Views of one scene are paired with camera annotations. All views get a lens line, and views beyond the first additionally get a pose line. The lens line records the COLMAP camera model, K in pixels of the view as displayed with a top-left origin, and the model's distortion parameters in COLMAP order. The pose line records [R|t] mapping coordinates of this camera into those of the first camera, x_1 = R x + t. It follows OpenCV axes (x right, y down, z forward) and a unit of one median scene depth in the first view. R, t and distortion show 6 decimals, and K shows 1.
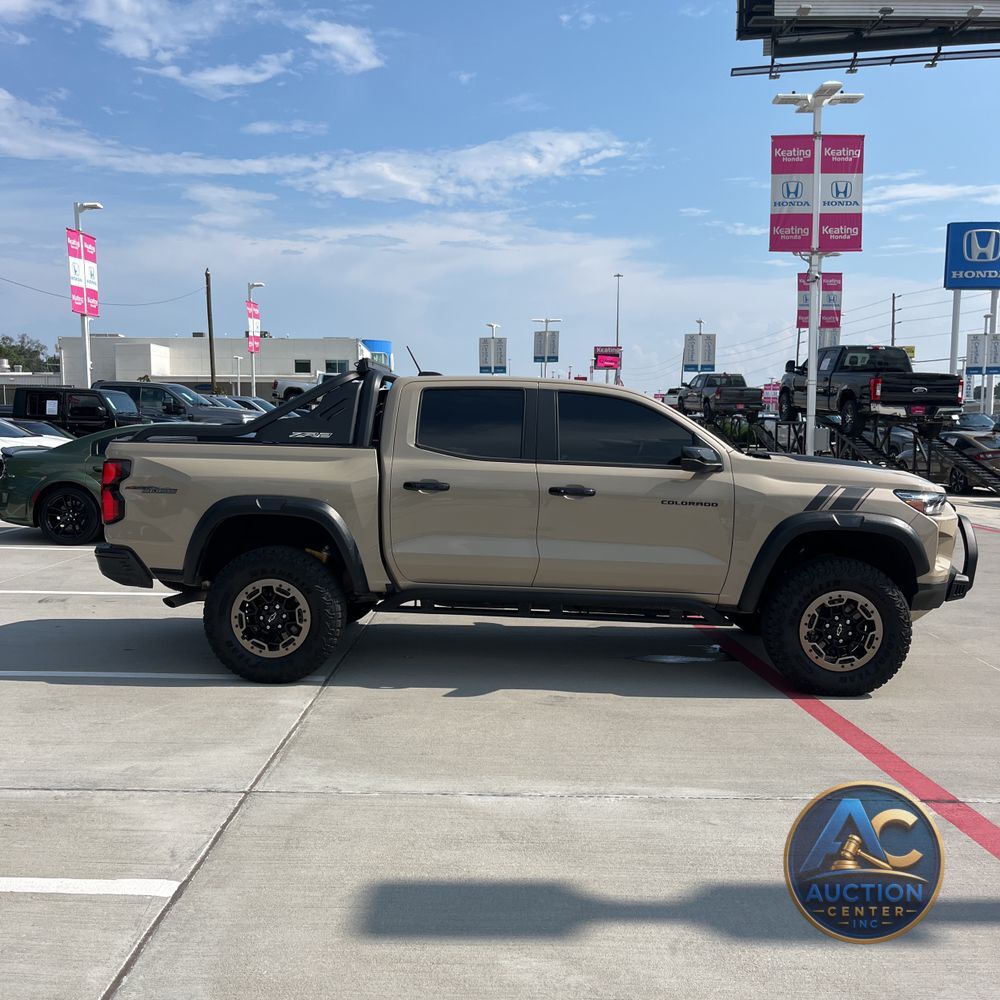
lens RADIAL K [[1023.8, 0, 495.2], [0, 1023.8, 496.8], [0, 0, 1]] dist [0.024679, -0.004172]
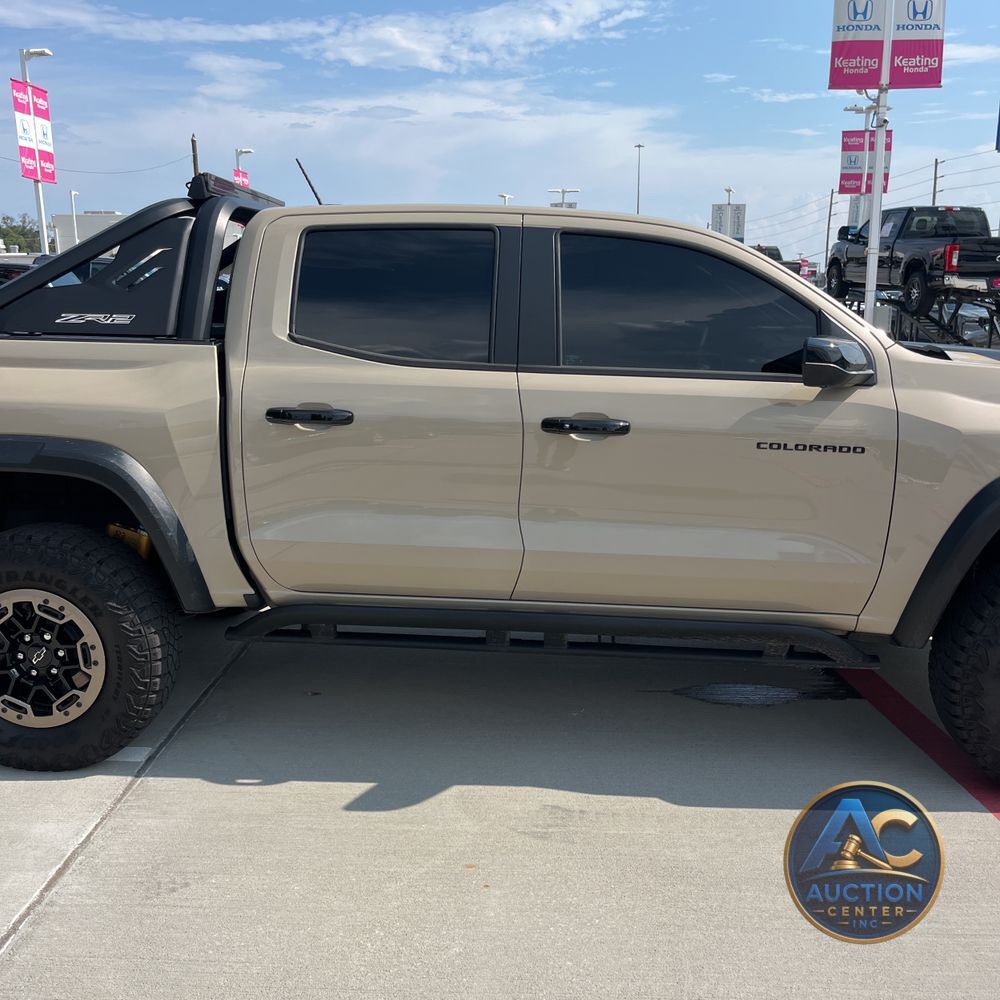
lens RADIAL K [[1022.8, 0, 496.8], [0, 1022.8, 503.7], [0, 0, 1]] dist [0.027031, -0.019980]
pose [[0.999883, -0.003365, -0.014899, 0.036283], [0.005131, 0.992746, 0.120119, -0.027990], [0.014386, -0.120182, 0.992648, 0.462978]]
